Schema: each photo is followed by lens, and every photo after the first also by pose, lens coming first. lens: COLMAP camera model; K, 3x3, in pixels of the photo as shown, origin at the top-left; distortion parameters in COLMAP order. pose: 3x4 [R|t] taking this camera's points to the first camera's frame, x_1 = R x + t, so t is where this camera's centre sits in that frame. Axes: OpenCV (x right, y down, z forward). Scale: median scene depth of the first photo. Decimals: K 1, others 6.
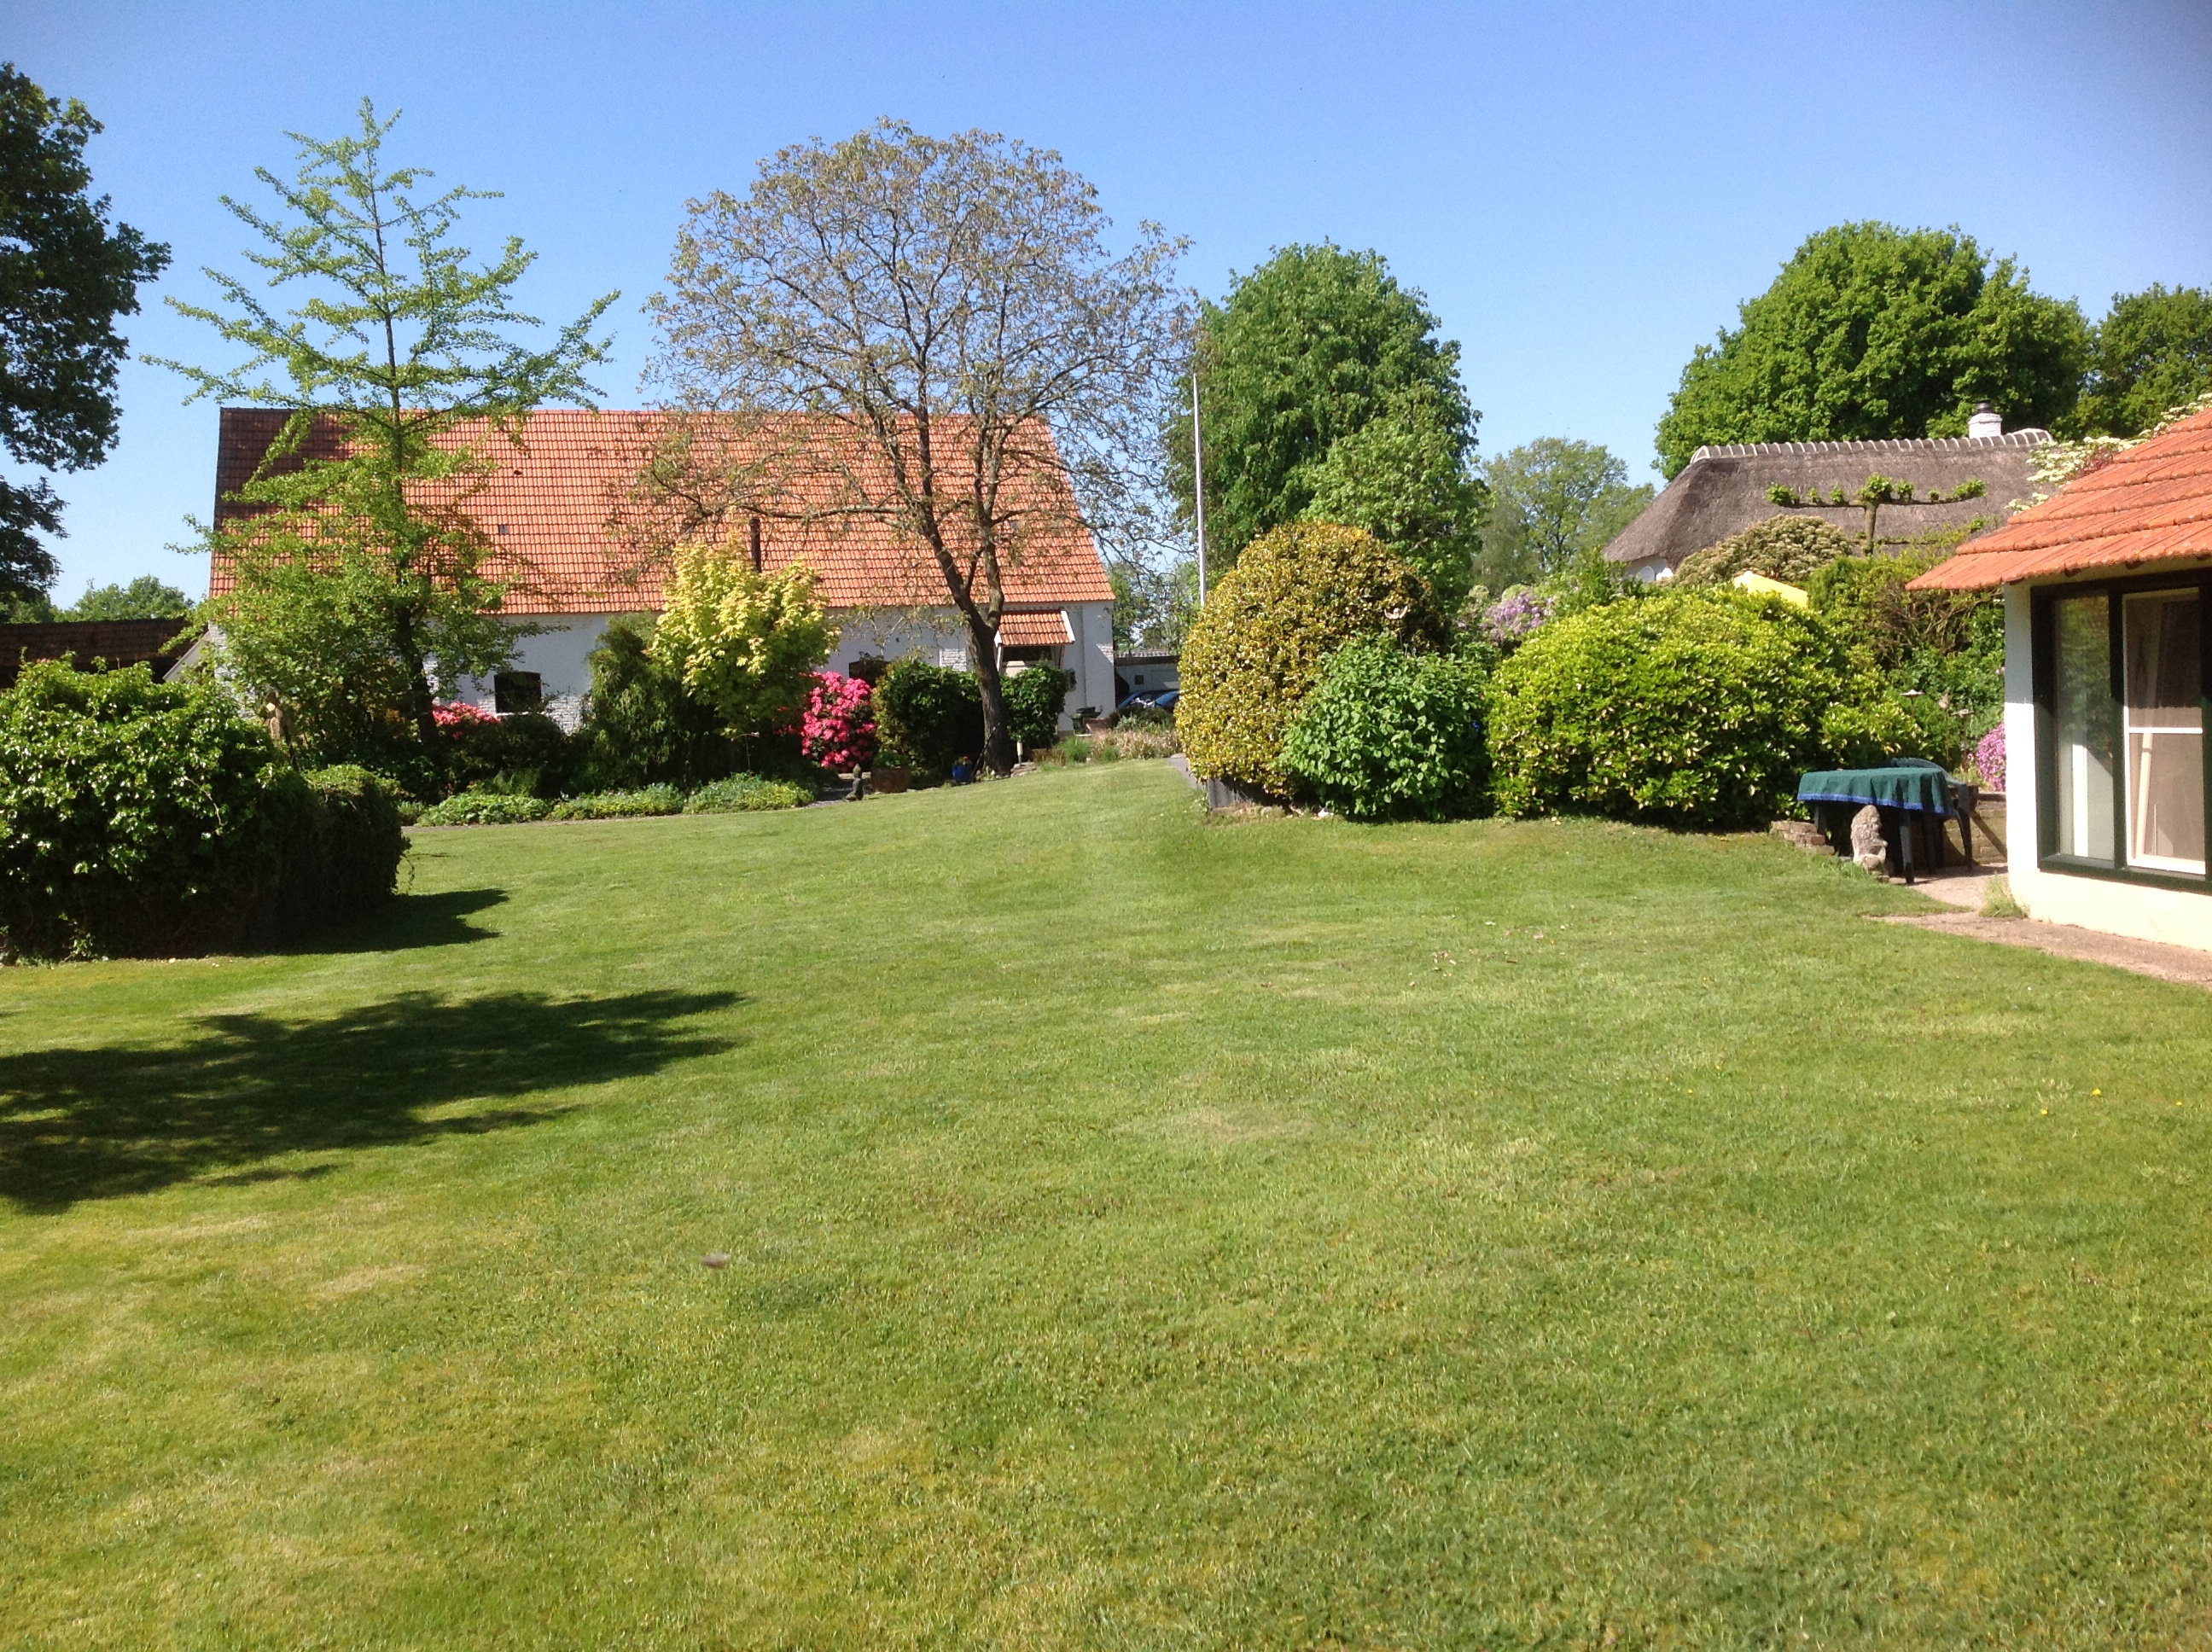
lens RADIAL K [[2062.5, 0, 1106.0], [0, 2062.5, 826.0], [0, 0, 1]] dist [0.001940, 0.002294]
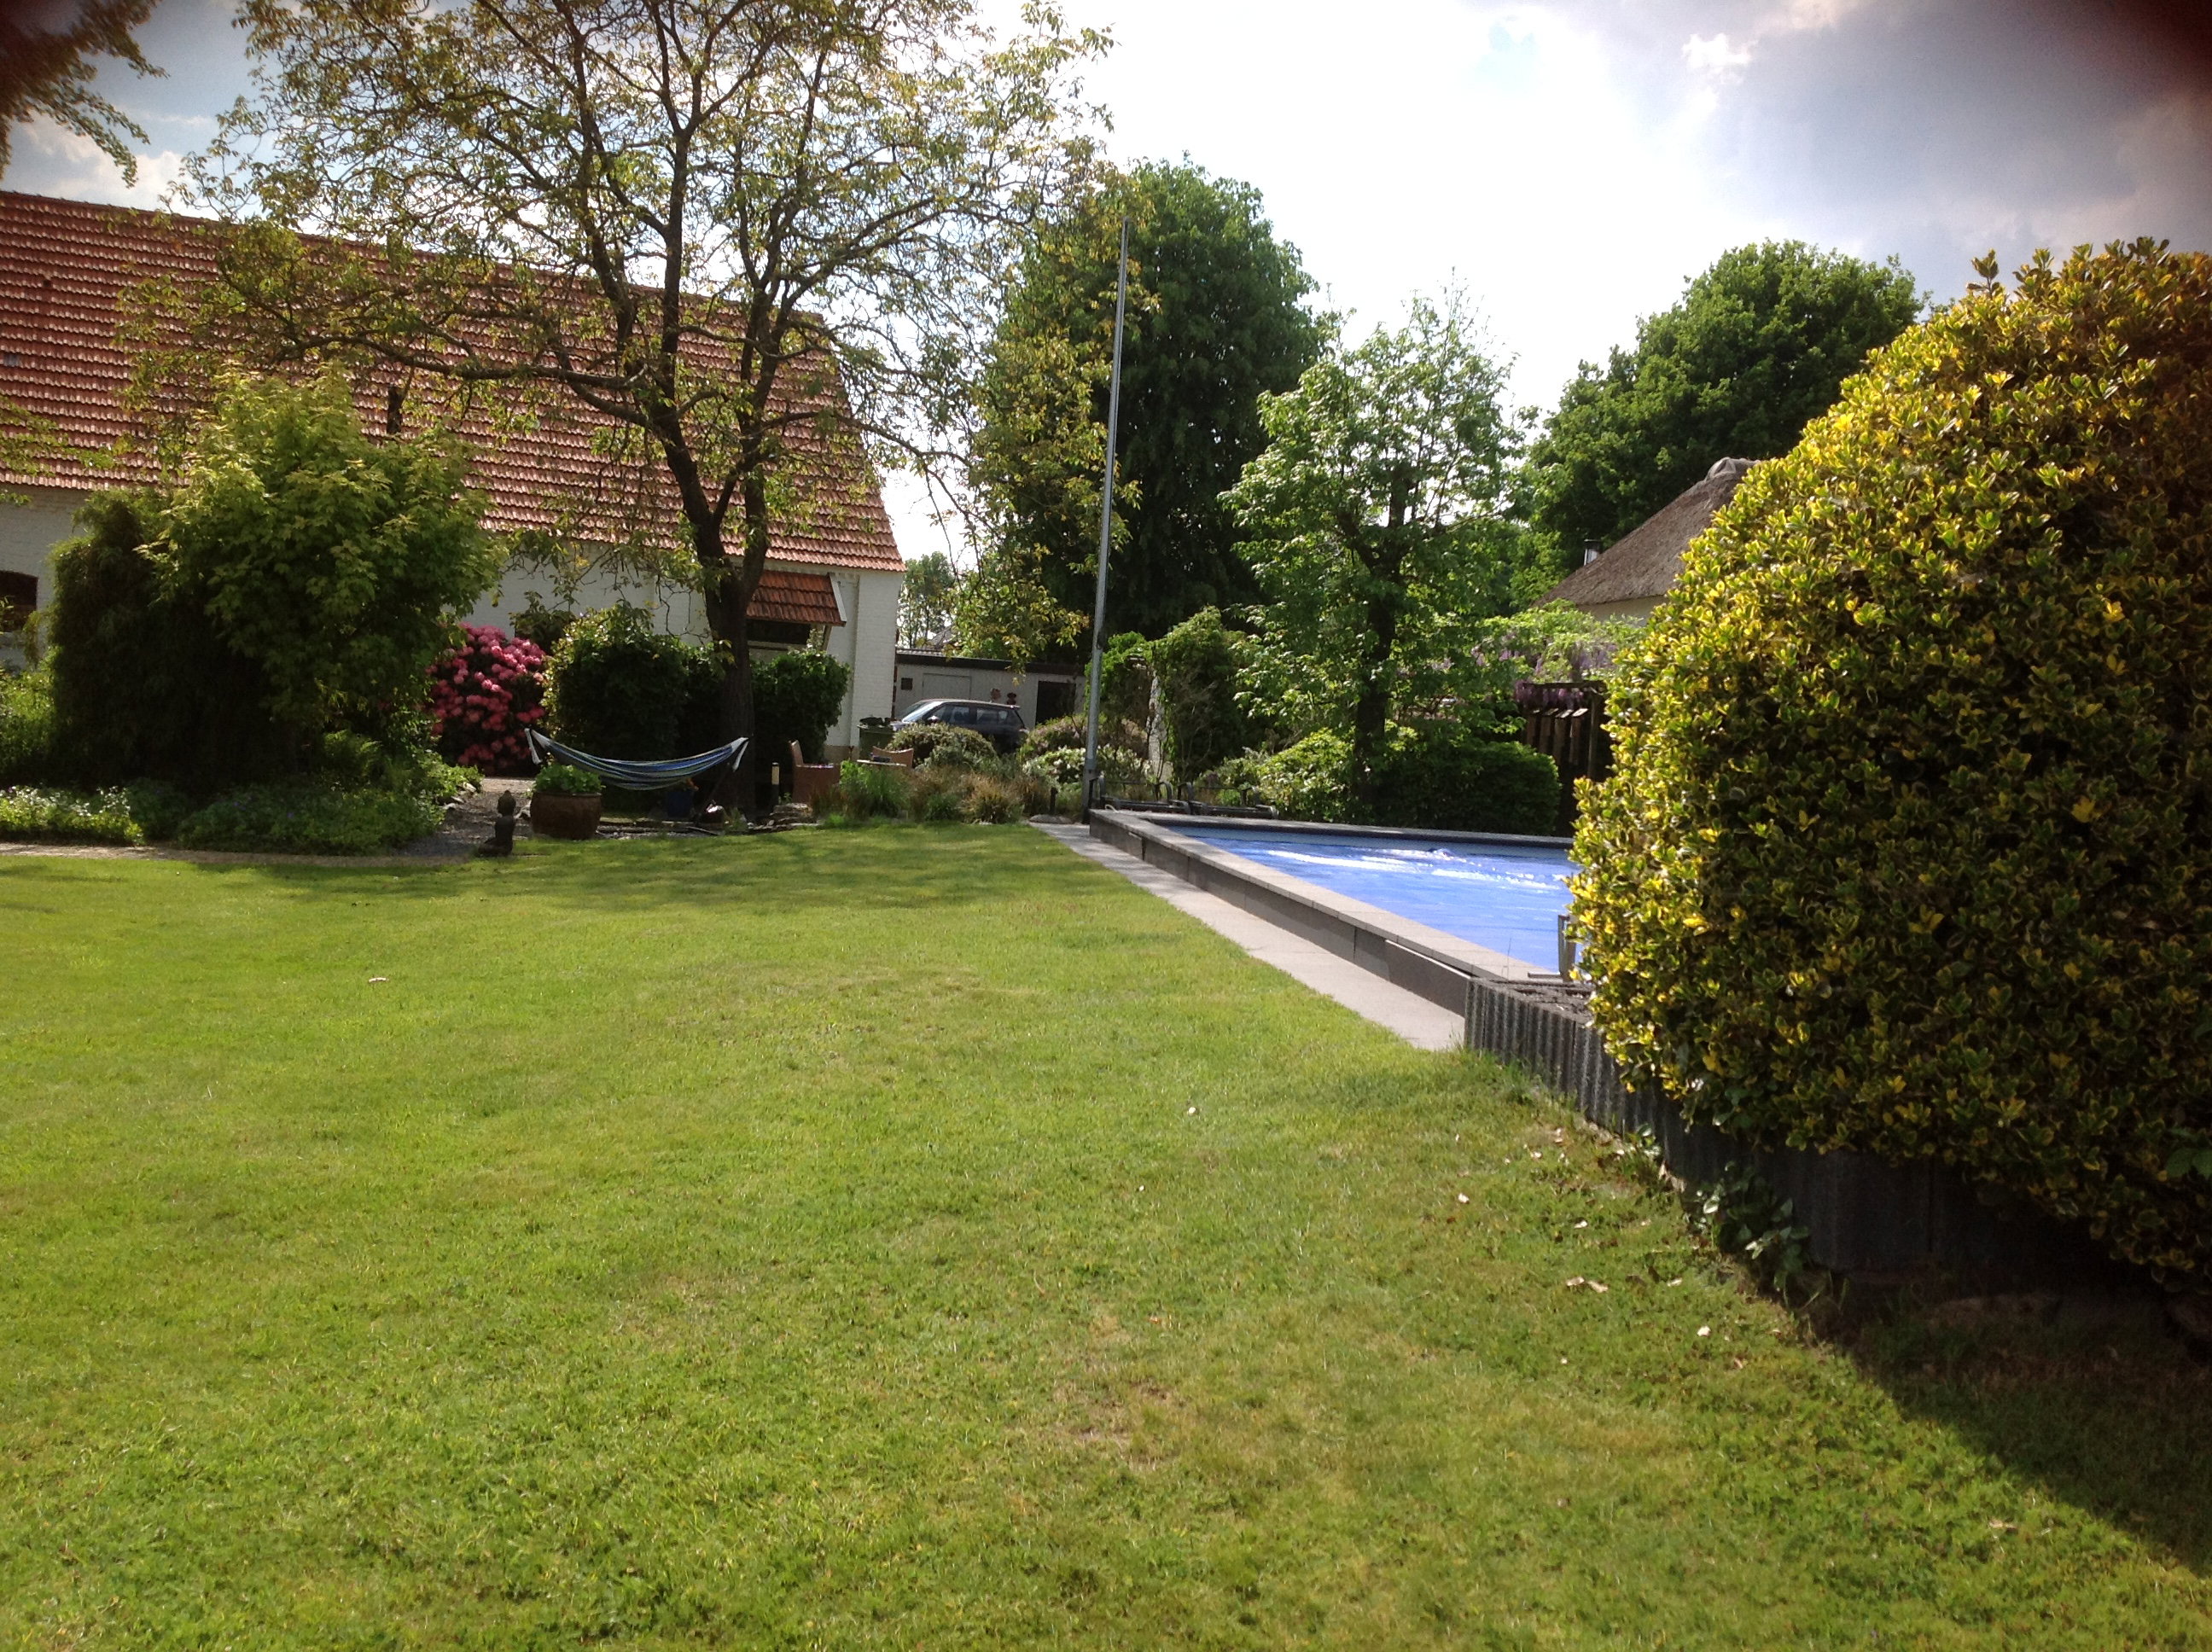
lens RADIAL K [[2079.9, 0, 1089.5], [0, 2079.9, 822.6], [0, 0, 1]] dist [0.211445, -0.539884]
pose [[0.985666, 0.101927, 0.134434, -0.029181], [-0.101280, 0.994790, -0.011662, -0.024070], [-0.134922, -0.002121, 0.990854, 0.317893]]
